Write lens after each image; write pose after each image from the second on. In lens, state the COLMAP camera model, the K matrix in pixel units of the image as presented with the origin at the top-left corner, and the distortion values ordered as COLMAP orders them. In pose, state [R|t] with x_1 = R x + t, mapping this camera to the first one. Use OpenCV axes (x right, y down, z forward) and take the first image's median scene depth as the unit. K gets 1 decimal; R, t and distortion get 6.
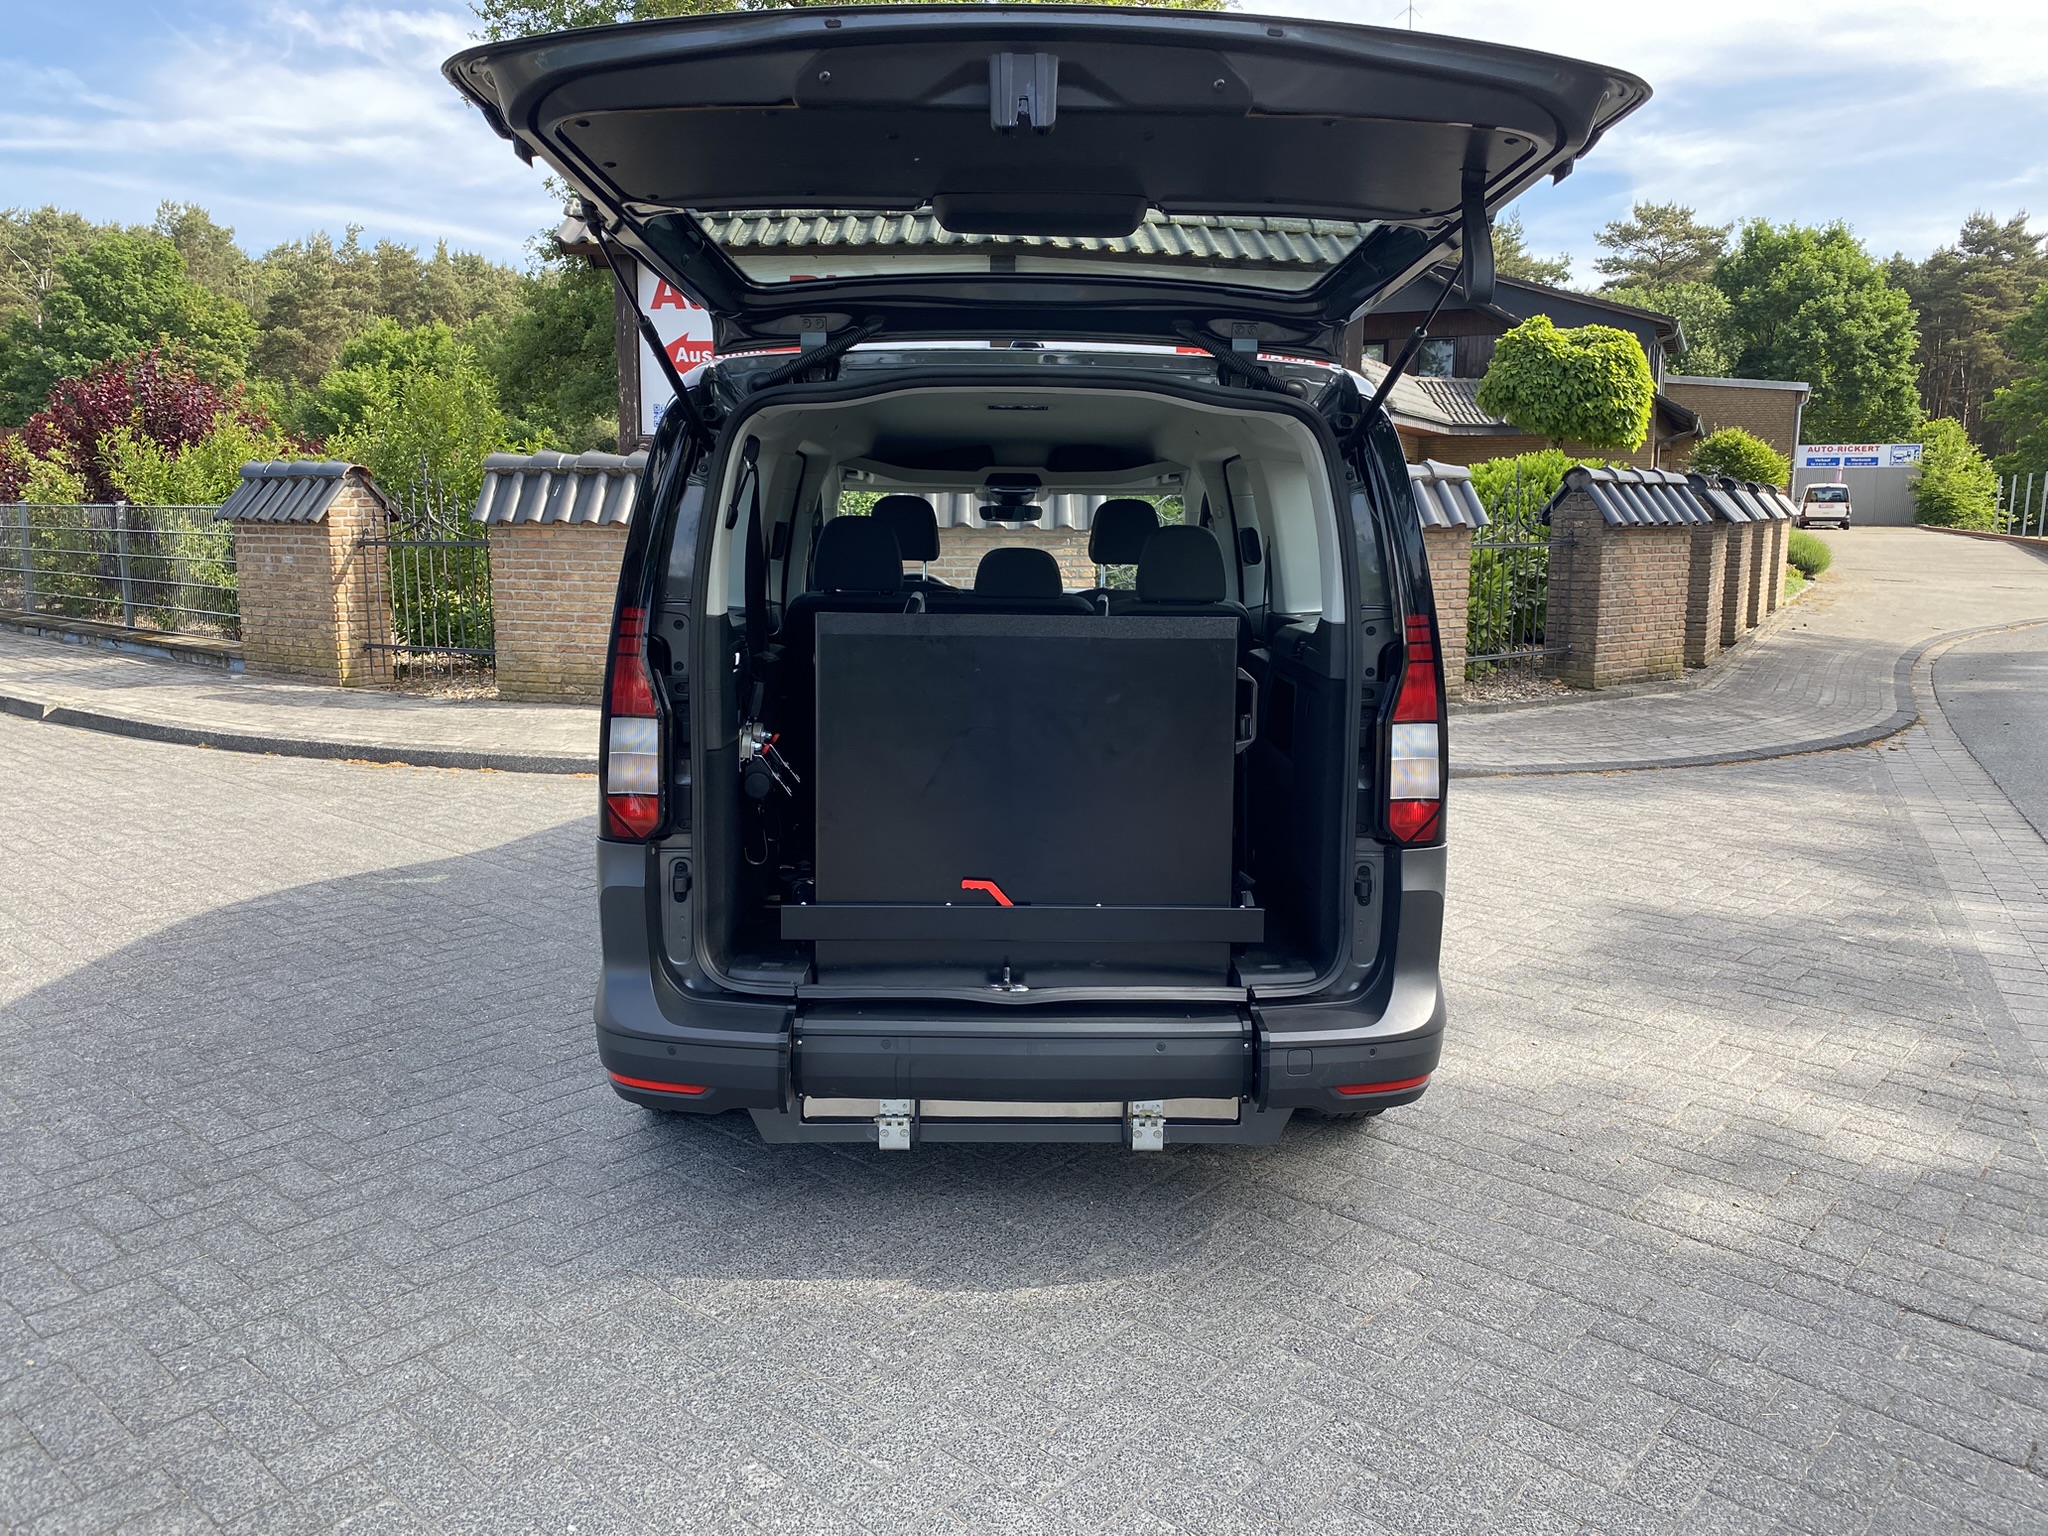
lens RADIAL K [[1558.9, 0, 1033.3], [0, 1558.9, 748.5], [0, 0, 1]] dist [0.017217, -0.023131]
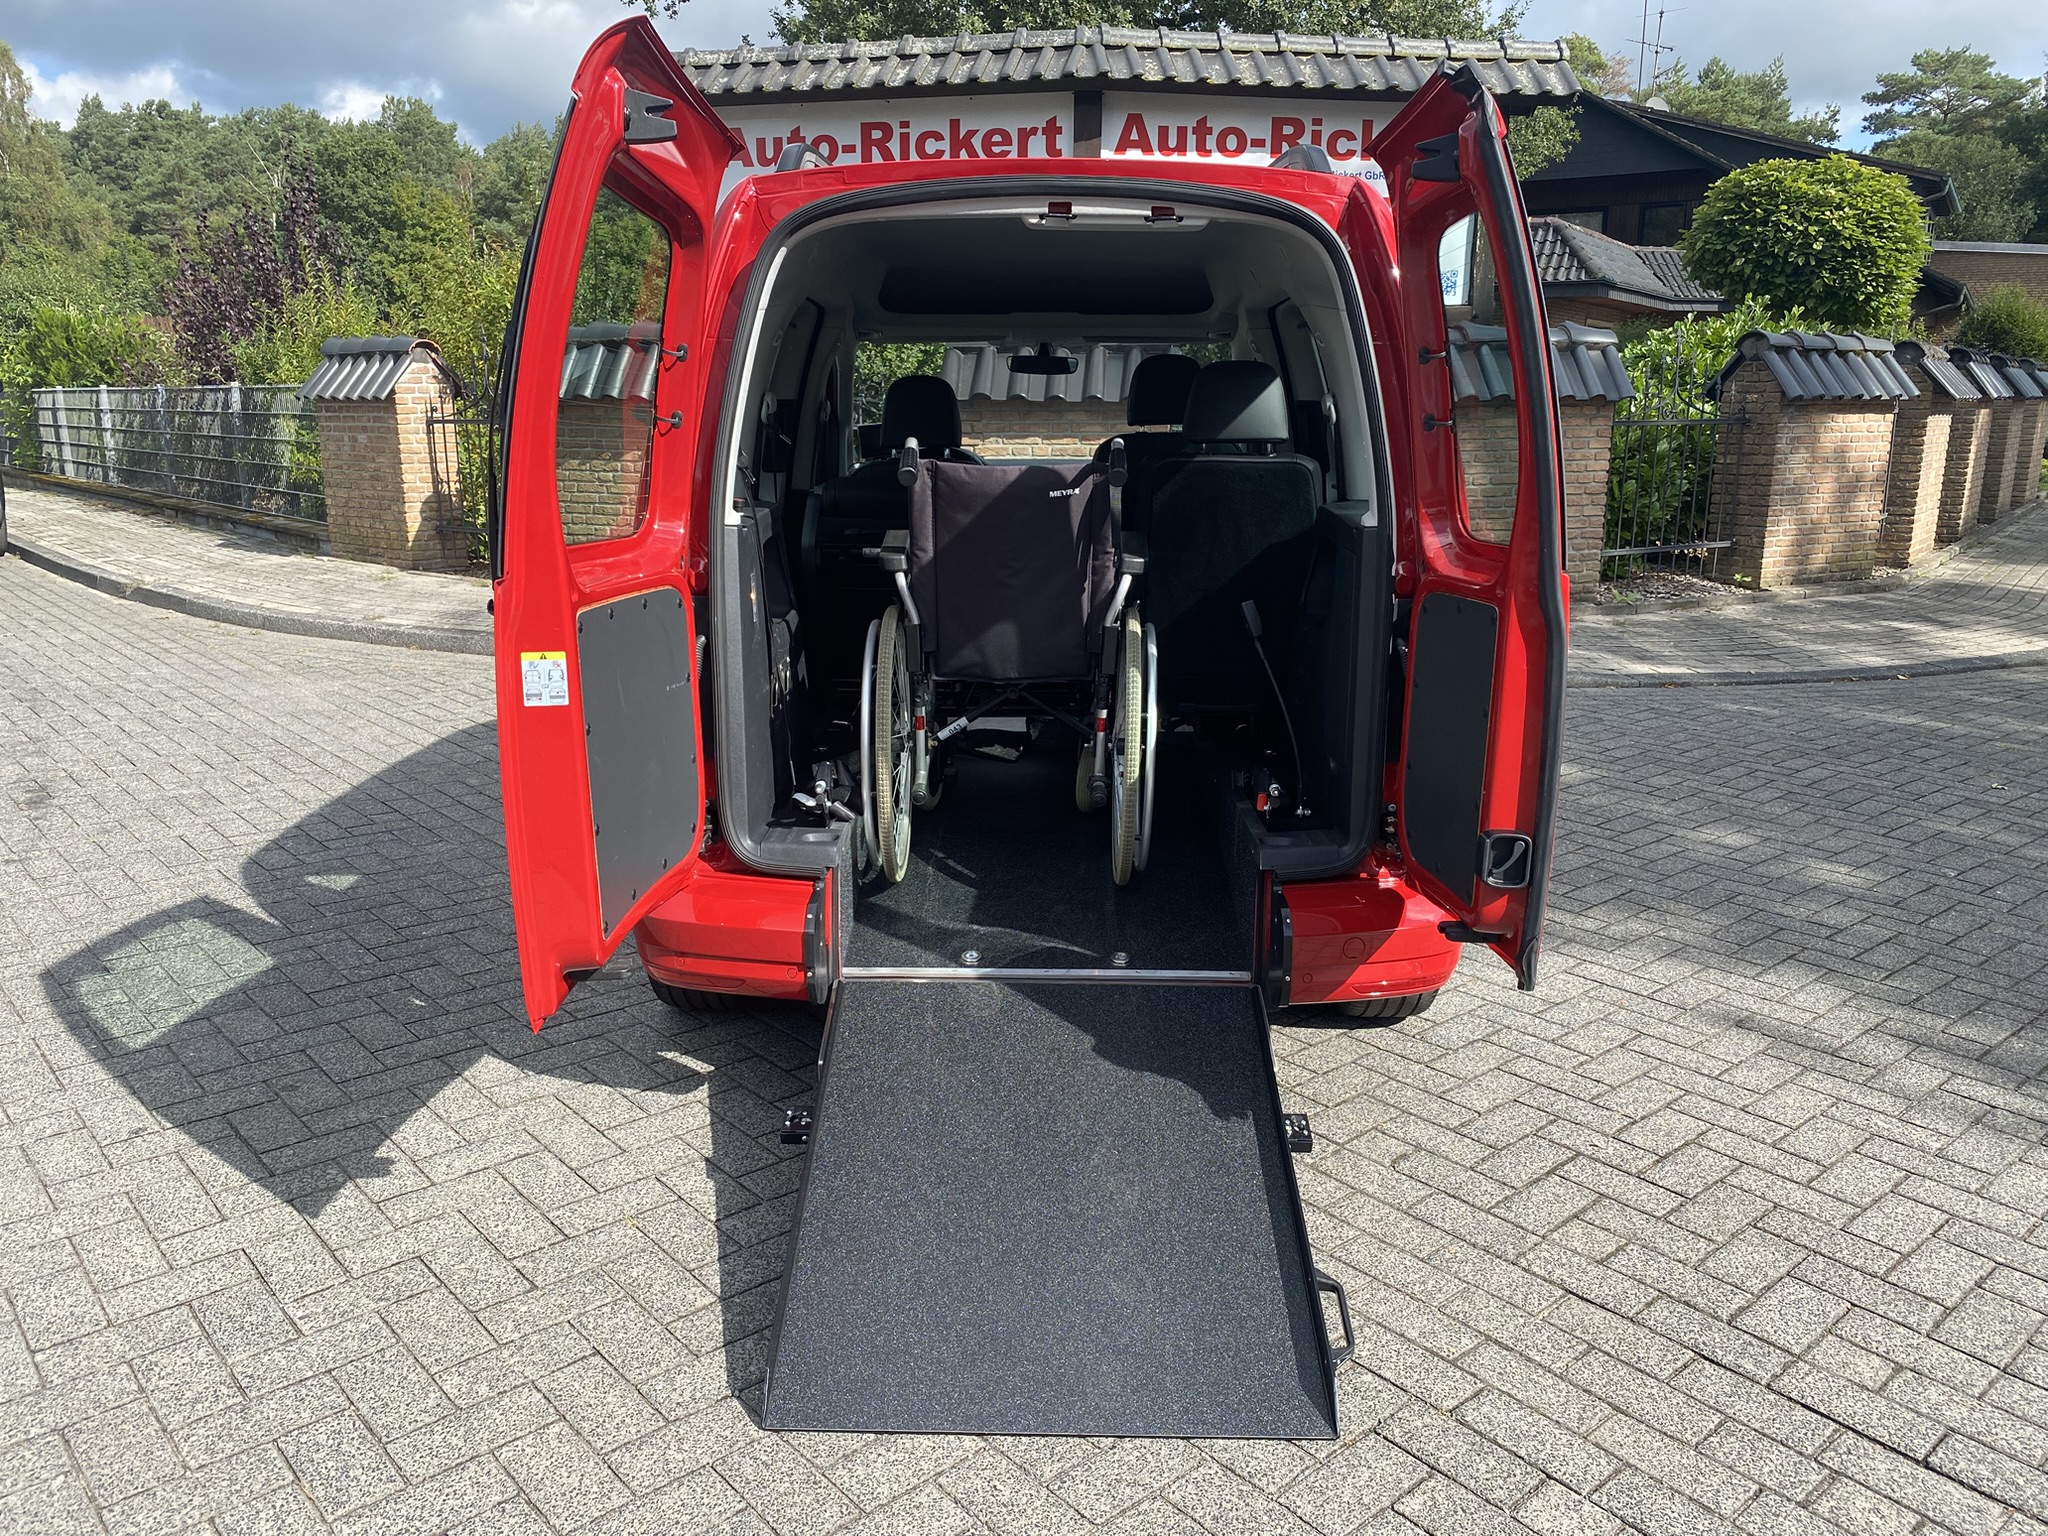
lens RADIAL K [[1558.9, 0, 1015.4], [0, 1558.9, 780.2], [0, 0, 1]] dist [0.017217, -0.023131]
pose [[0.989822, 0.029984, -0.139118, 0.074206], [-0.017974, 0.996064, 0.086791, 0.000317], [0.141173, -0.083407, 0.986465, 0.069345]]
